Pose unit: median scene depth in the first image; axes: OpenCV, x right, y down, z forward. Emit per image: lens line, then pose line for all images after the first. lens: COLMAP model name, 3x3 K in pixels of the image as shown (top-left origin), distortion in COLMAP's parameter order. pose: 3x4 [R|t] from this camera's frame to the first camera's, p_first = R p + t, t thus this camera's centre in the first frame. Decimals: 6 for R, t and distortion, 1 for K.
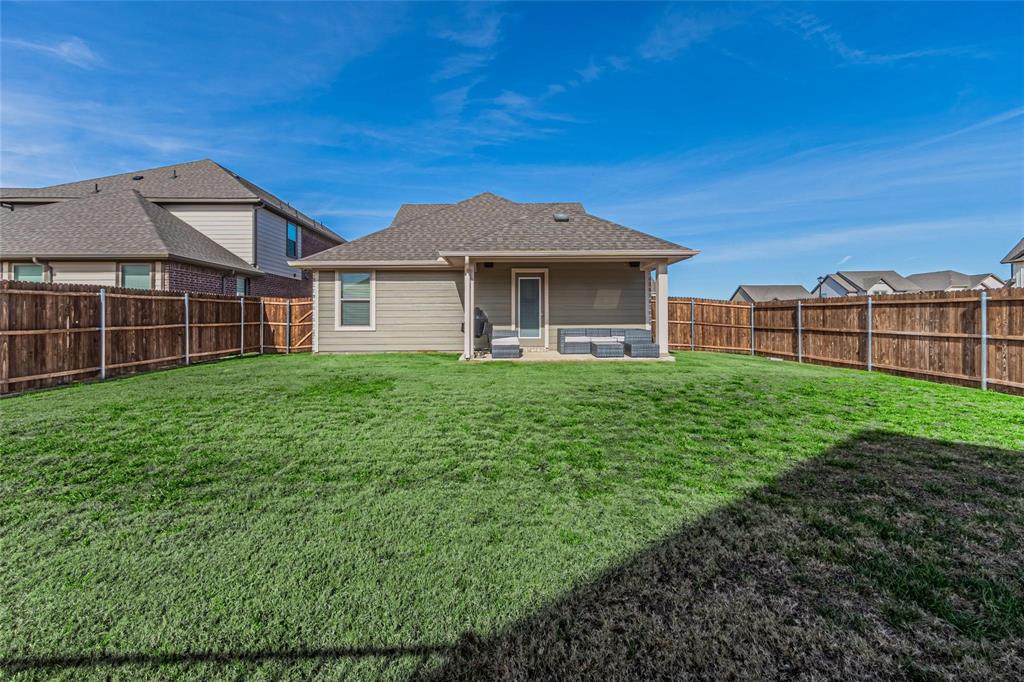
lens RADIAL K [[462.5, 0, 483.8], [0, 462.5, 318.6], [0, 0, 1]] dist [-0.000536, -0.000011]
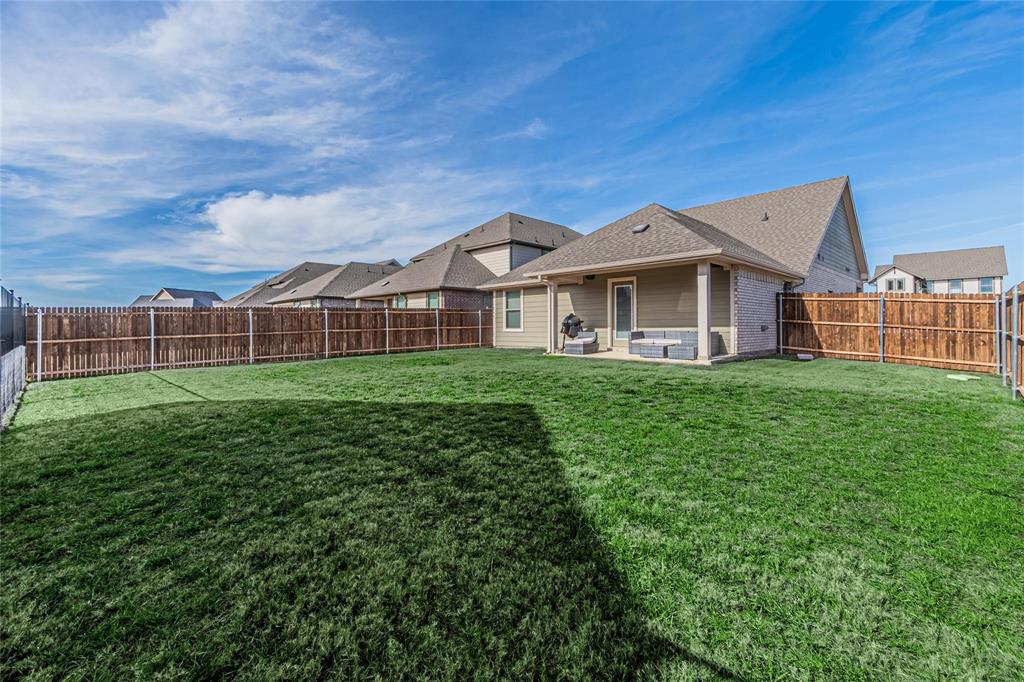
lens RADIAL K [[462.5, 0, 483.8], [0, 462.5, 318.6], [0, 0, 1]] dist [-0.000536, -0.000011]
pose [[0.658160, -0.015084, -0.752727, 0.723924], [0.005571, 0.999869, -0.015165, 0.006984], [0.752858, 0.005788, 0.658158, 0.005063]]
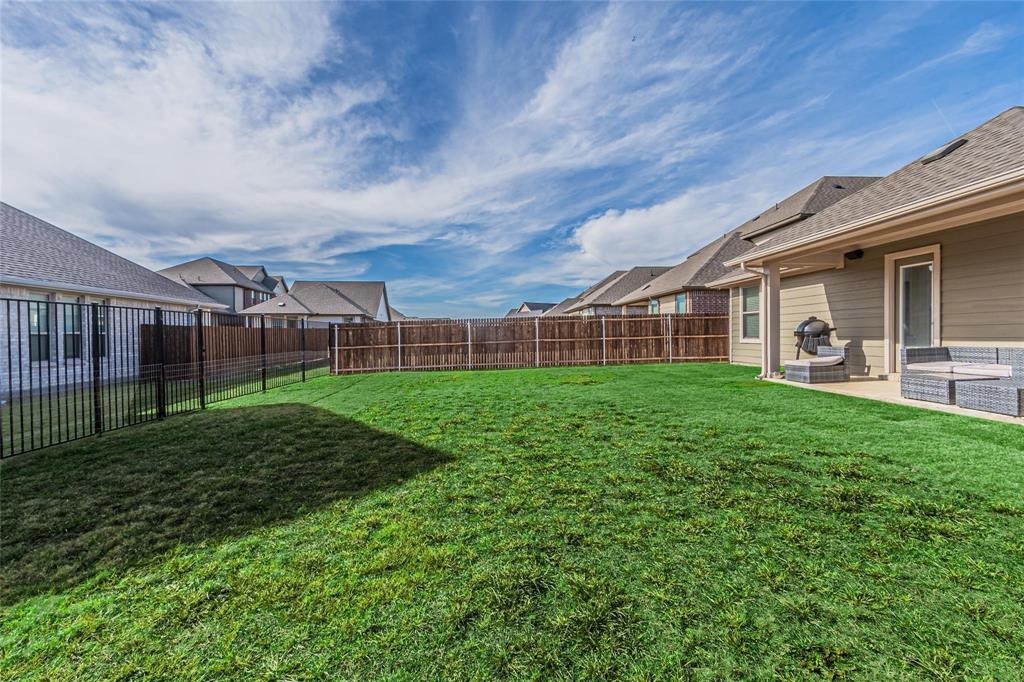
lens RADIAL K [[443.6, 0, 491.3], [0, 443.6, 340.8], [0, 0, 1]] dist [0.000731, 0.000033]
pose [[-0.007722, 0.016037, -0.999842, 0.706391], [0.012520, 0.999795, 0.015940, -0.001525], [0.999892, -0.012395, -0.007922, 0.434334]]
